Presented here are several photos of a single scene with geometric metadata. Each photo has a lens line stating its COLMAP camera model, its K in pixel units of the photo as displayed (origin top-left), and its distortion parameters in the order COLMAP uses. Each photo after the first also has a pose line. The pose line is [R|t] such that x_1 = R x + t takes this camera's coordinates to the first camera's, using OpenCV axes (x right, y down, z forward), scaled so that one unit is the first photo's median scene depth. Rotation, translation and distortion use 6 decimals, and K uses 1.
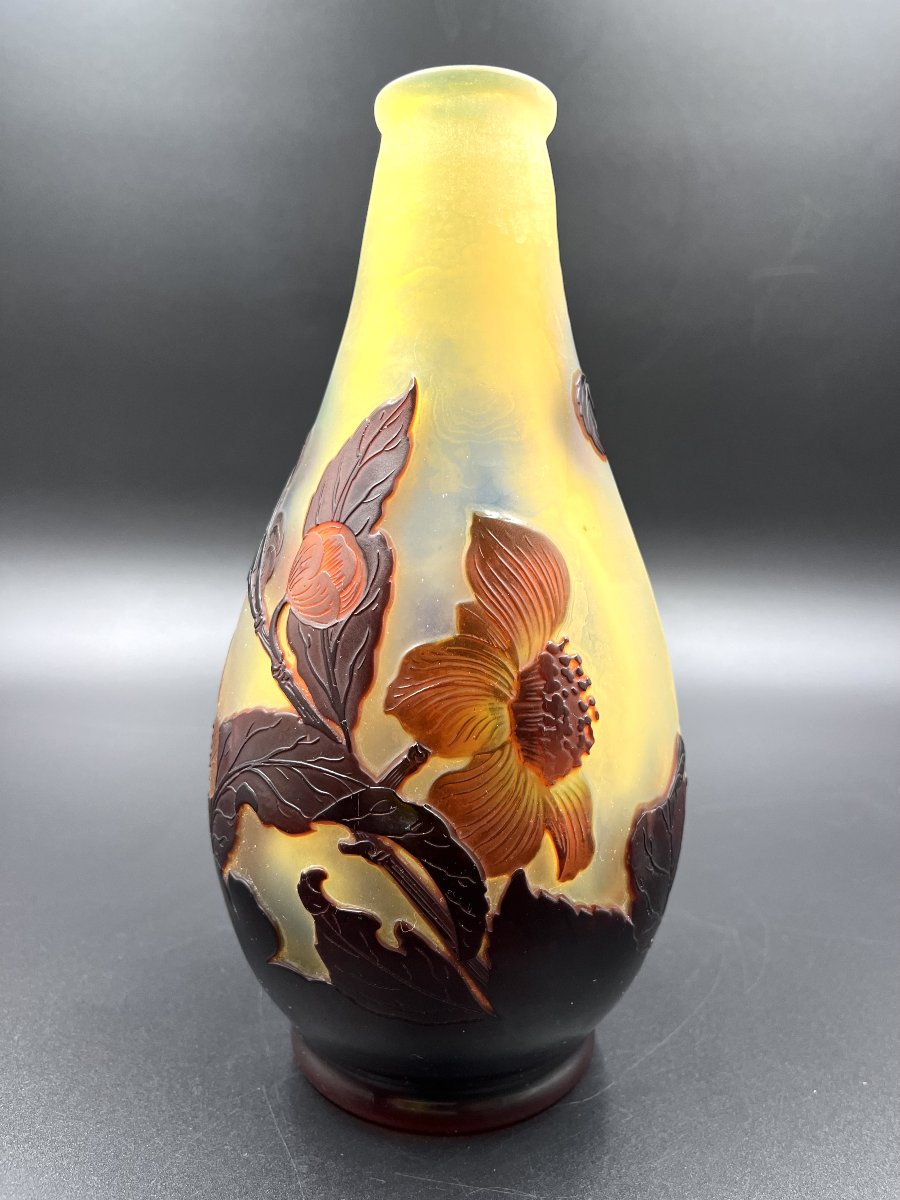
lens RADIAL K [[895.9, 0, 451.2], [0, 895.9, 588.8], [0, 0, 1]] dist [-0.001358, -0.053416]
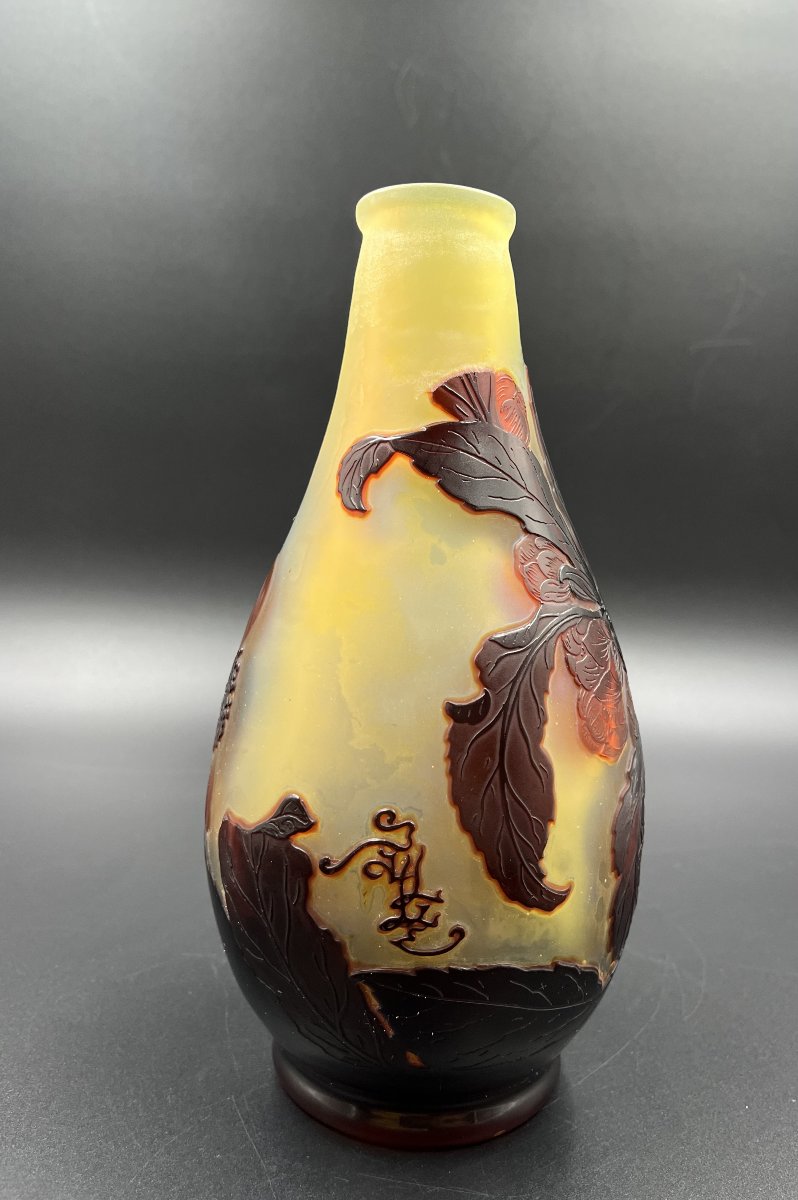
lens RADIAL K [[913.7, 0, 398.5], [0, 913.7, 596.4], [0, 0, 1]] dist [-0.029428, -0.034508]
pose [[0.999881, 0.013949, 0.006636, -0.026302], [-0.013575, 0.998482, -0.053381, 0.013223], [-0.007371, 0.053285, 0.998552, -0.110666]]
